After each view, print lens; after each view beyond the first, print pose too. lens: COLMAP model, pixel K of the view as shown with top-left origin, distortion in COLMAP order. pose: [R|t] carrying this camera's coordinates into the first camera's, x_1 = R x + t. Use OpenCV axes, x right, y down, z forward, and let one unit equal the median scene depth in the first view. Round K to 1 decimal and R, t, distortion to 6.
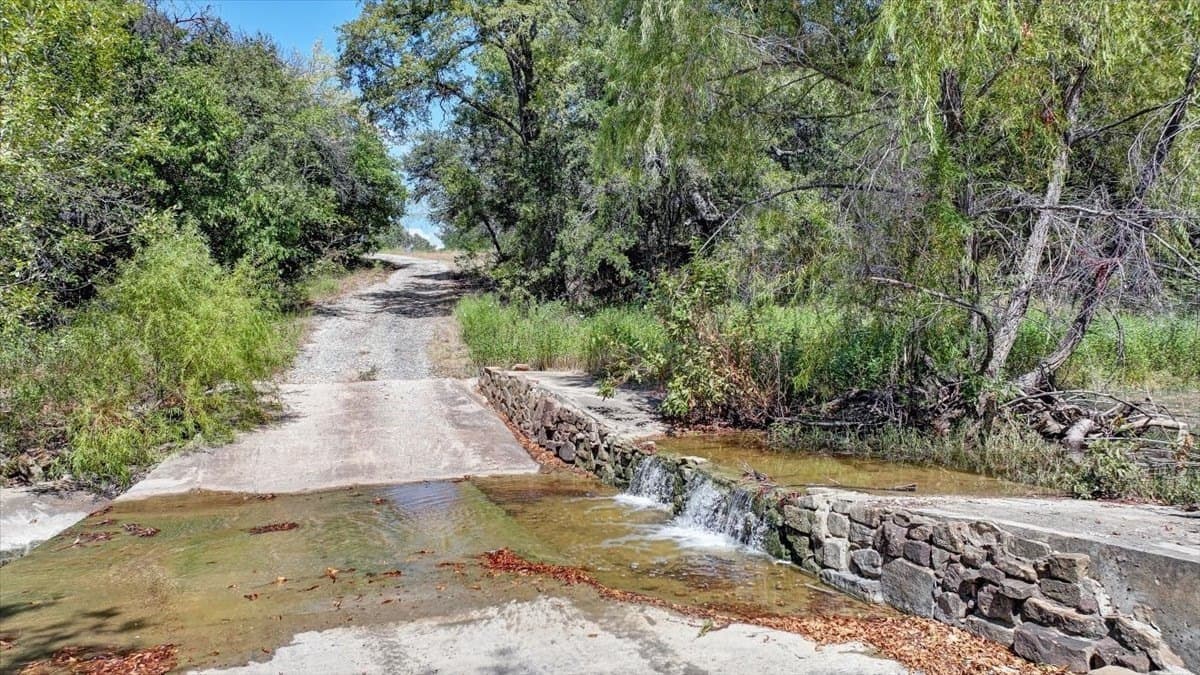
lens RADIAL K [[857.5, 0, 591.6], [0, 857.5, 341.4], [0, 0, 1]] dist [-0.004599, 0.024152]
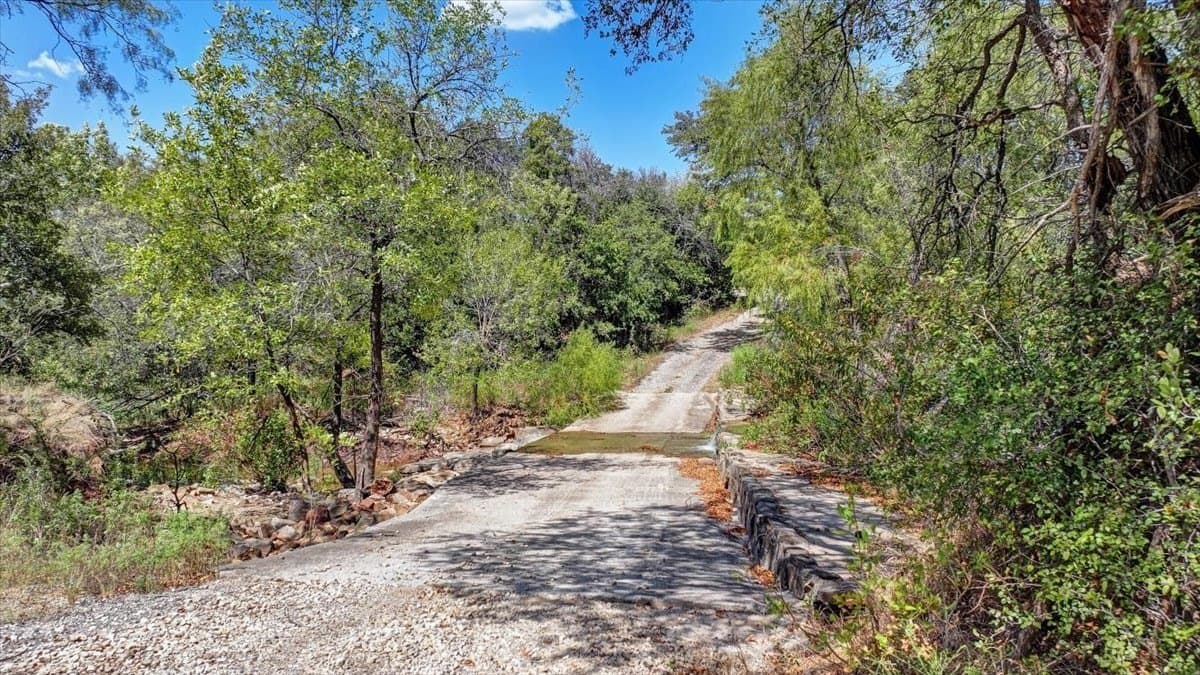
lens RADIAL K [[857.5, 0, 599.0], [0, 857.5, 337.2], [0, 0, 1]] dist [-0.004599, 0.024152]
pose [[0.879685, -0.004489, -0.475535, 0.791612], [0.002673, 0.999986, -0.004494, -0.106649], [0.475549, 0.002682, 0.879685, -1.258951]]
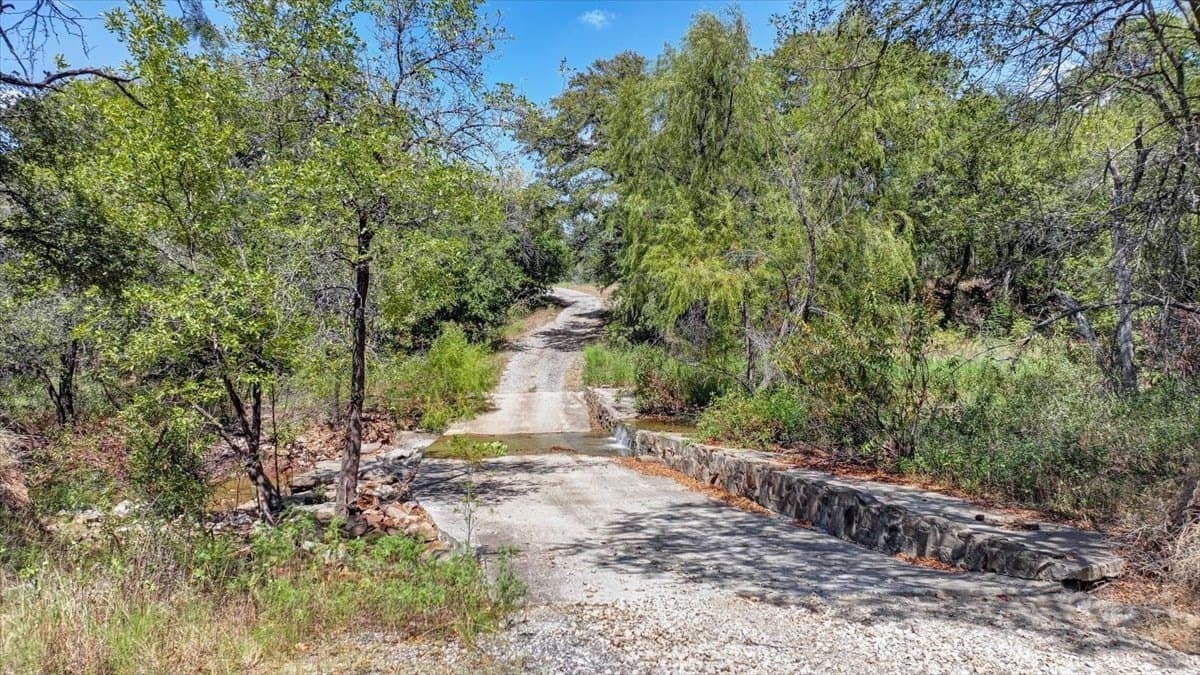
lens RADIAL K [[857.5, 0, 609.7], [0, 857.5, 343.0], [0, 0, 1]] dist [-0.004599, 0.024152]
pose [[0.980674, 0.002610, -0.195629, 0.446316], [-0.001847, 0.999990, 0.004080, -0.110811], [0.195638, -0.003639, 0.980669, -1.356180]]
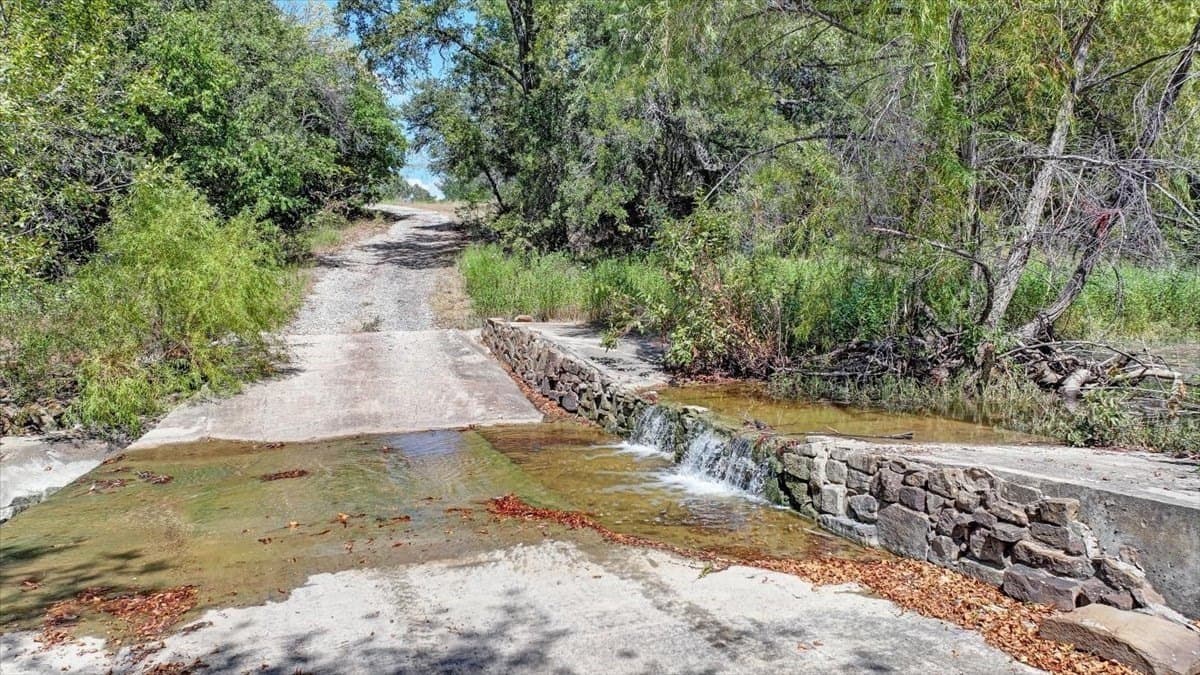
lens RADIAL K [[857.5, 0, 595.0], [0, 857.5, 339.1], [0, 0, 1]] dist [-0.004599, 0.024152]
pose [[0.999996, -0.000679, 0.002677, -0.001890], [0.000533, 0.998549, 0.053855, 0.000477], [-0.002709, -0.053854, 0.998545, -0.008525]]
